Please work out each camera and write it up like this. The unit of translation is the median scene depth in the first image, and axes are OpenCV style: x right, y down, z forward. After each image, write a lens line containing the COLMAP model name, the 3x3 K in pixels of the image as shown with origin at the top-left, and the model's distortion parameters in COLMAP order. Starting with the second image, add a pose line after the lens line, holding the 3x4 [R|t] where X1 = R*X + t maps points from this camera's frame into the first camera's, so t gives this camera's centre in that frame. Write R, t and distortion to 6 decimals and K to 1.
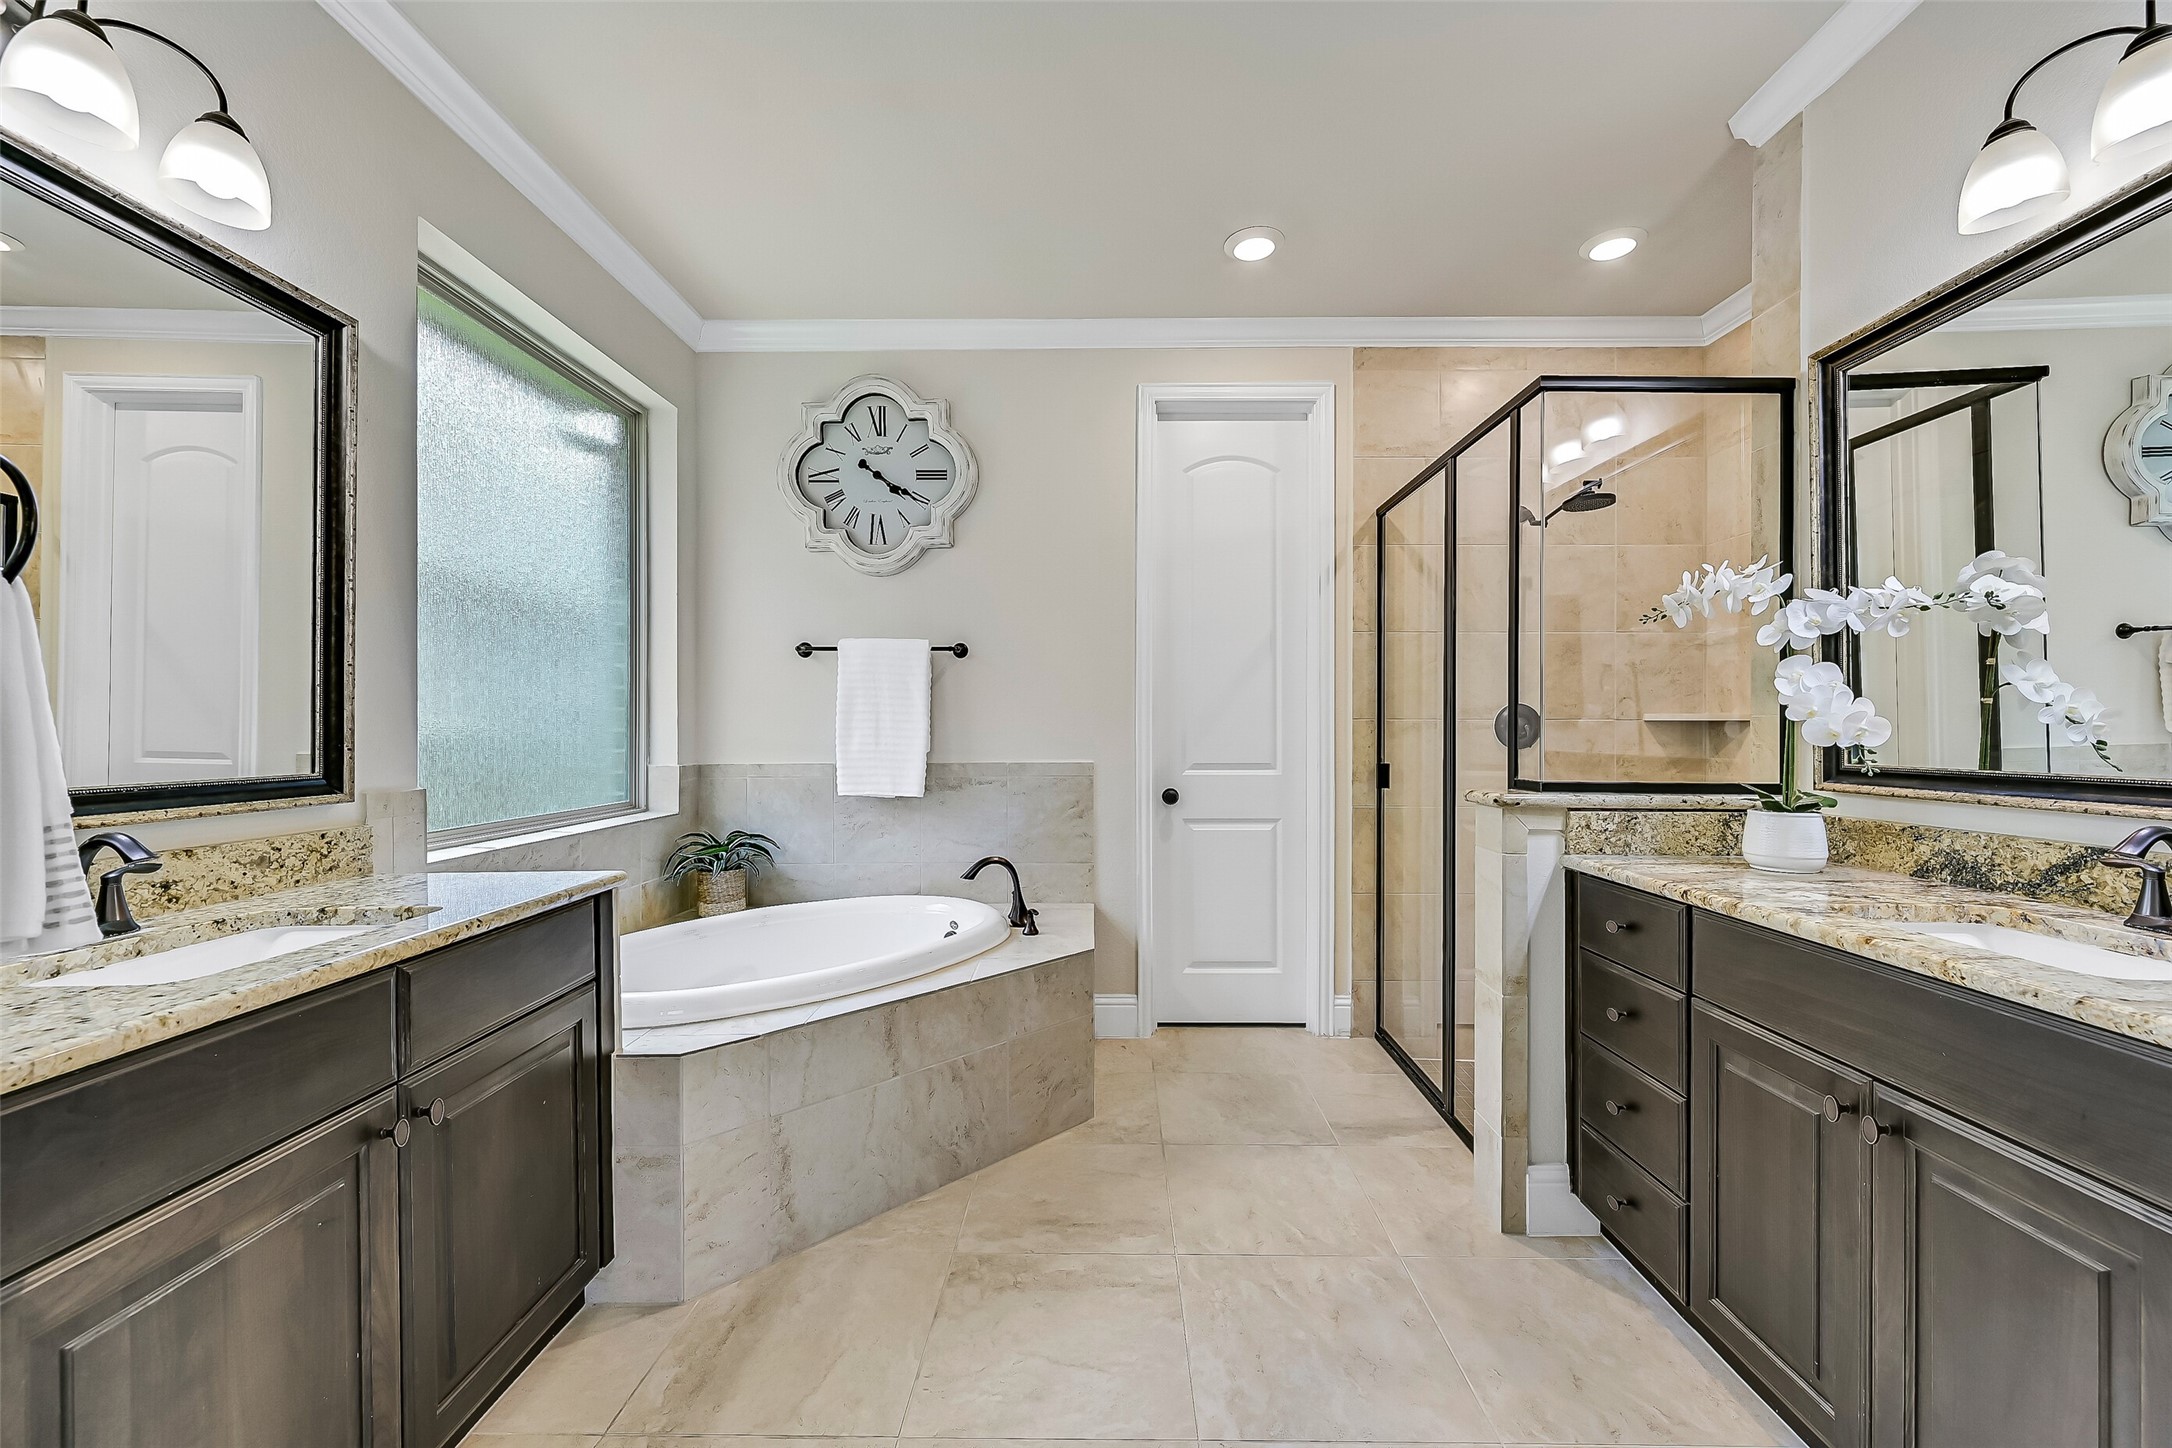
lens RADIAL K [[854.8, 0, 1088.4], [0, 854.8, 729.3], [0, 0, 1]] dist [-0.000709, 0.000065]
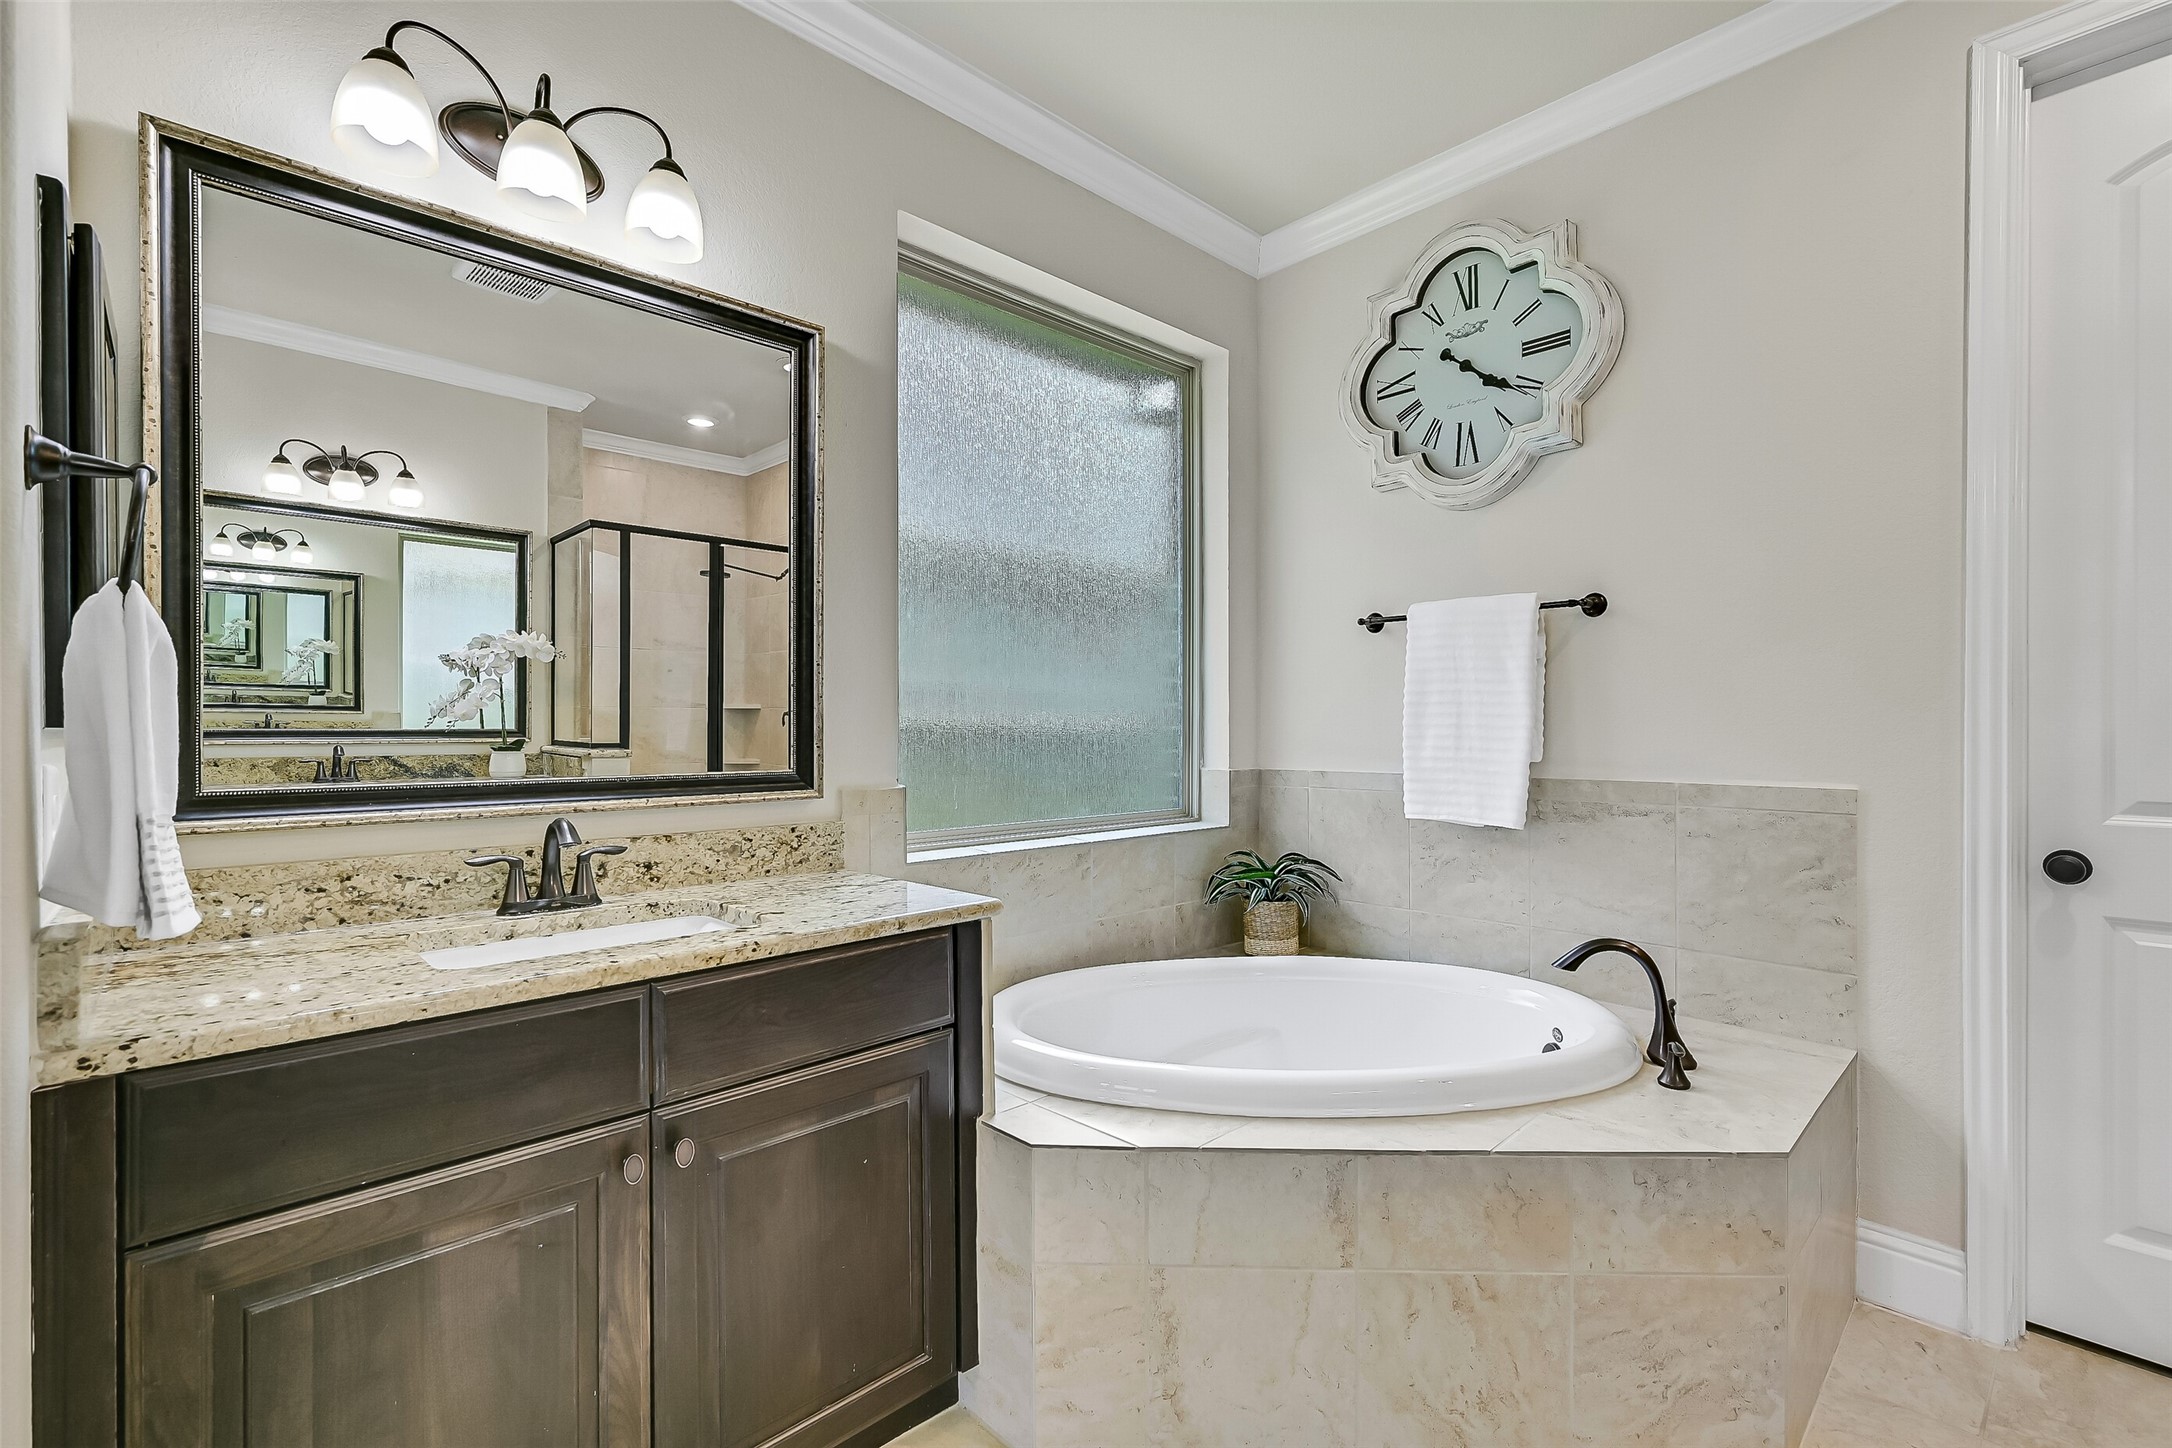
lens RADIAL K [[947.0, 0, 1086.3], [0, 947.0, 729.4], [0, 0, 1]] dist [-0.000250, 0.000006]
pose [[0.697205, 0.002437, -0.716868, 0.099770], [-0.000566, 0.999996, 0.002850, -0.000672], [0.716872, -0.001582, 0.697203, 0.246121]]
